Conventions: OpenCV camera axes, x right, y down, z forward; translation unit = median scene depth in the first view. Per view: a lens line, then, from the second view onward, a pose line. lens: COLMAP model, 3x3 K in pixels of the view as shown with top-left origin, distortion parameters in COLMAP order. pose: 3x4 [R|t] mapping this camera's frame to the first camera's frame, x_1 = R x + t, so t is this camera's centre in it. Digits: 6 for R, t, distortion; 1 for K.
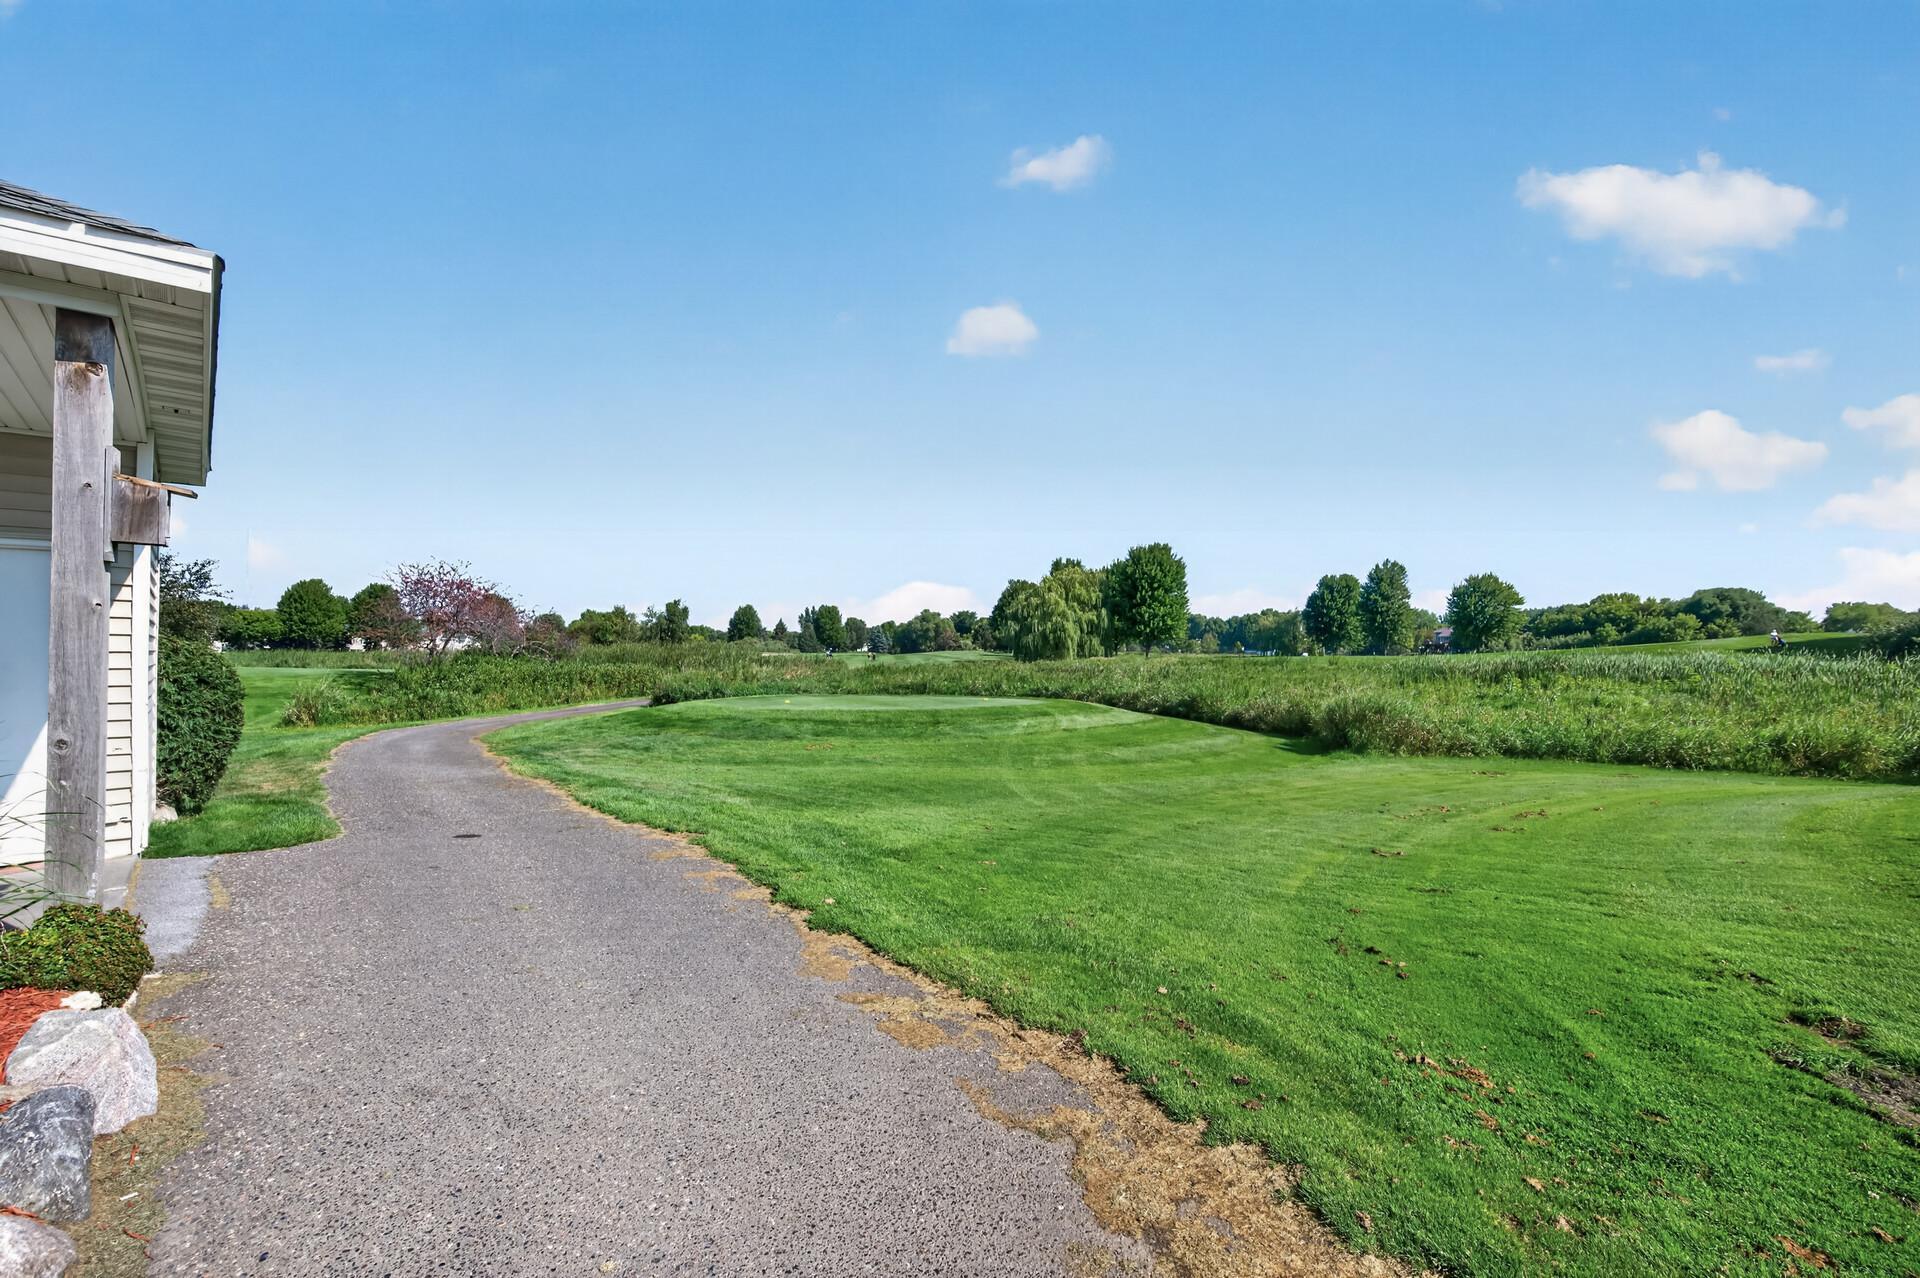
lens RADIAL K [[804.9, 0, 960.0], [0, 804.9, 639.0], [0, 0, 1]] dist [0.001414, 0.000192]
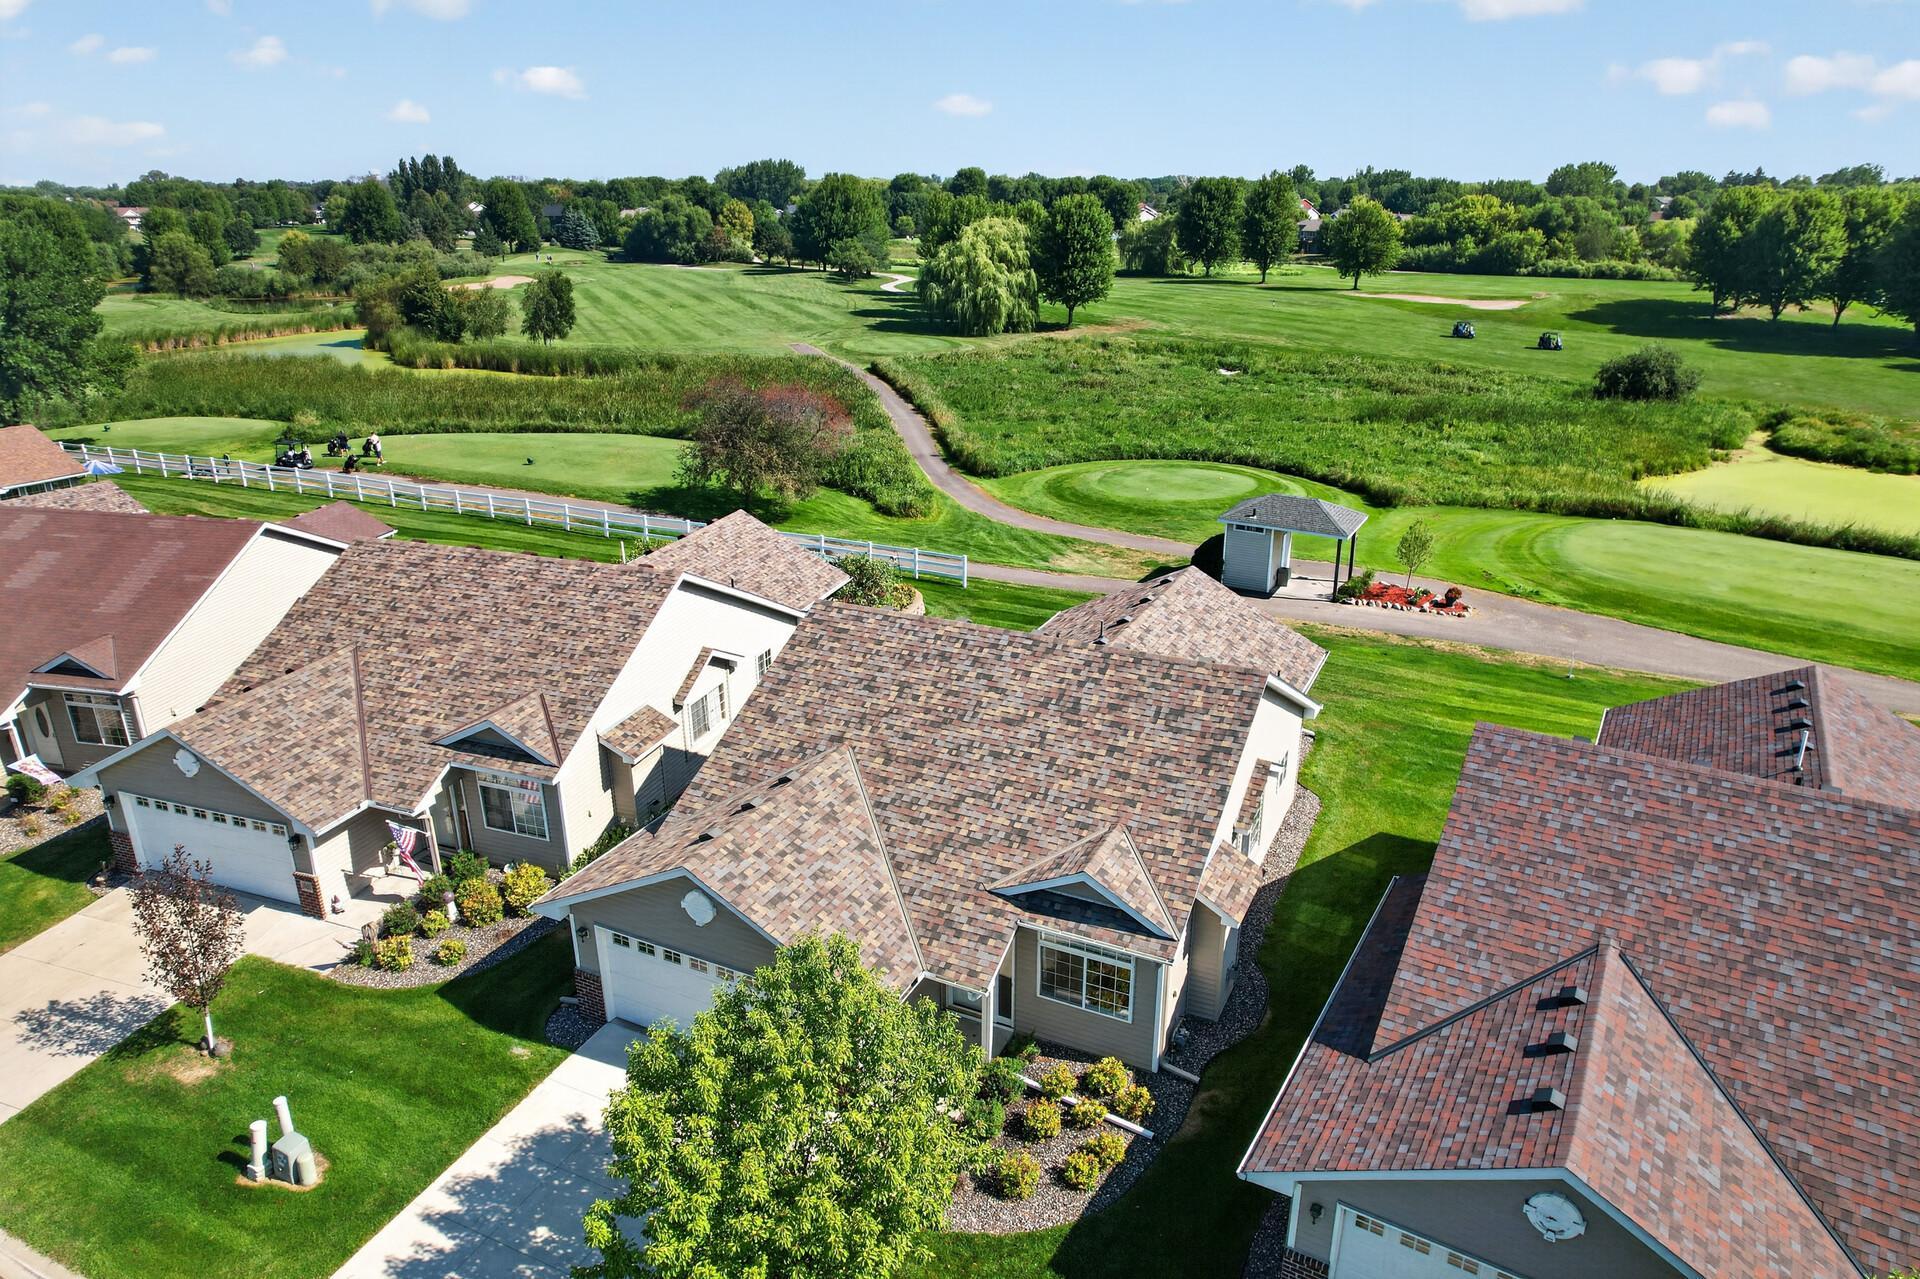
lens RADIAL K [[1228.6, 0, 969.6], [0, 1228.6, 637.4], [0, 0, 1]] dist [-0.074038, 0.065918]
pose [[0.951117, -0.108682, 0.289076, -0.349223], [-0.004305, 0.931276, 0.364290, -0.155561], [-0.308801, -0.347727, 0.885284, -0.392073]]
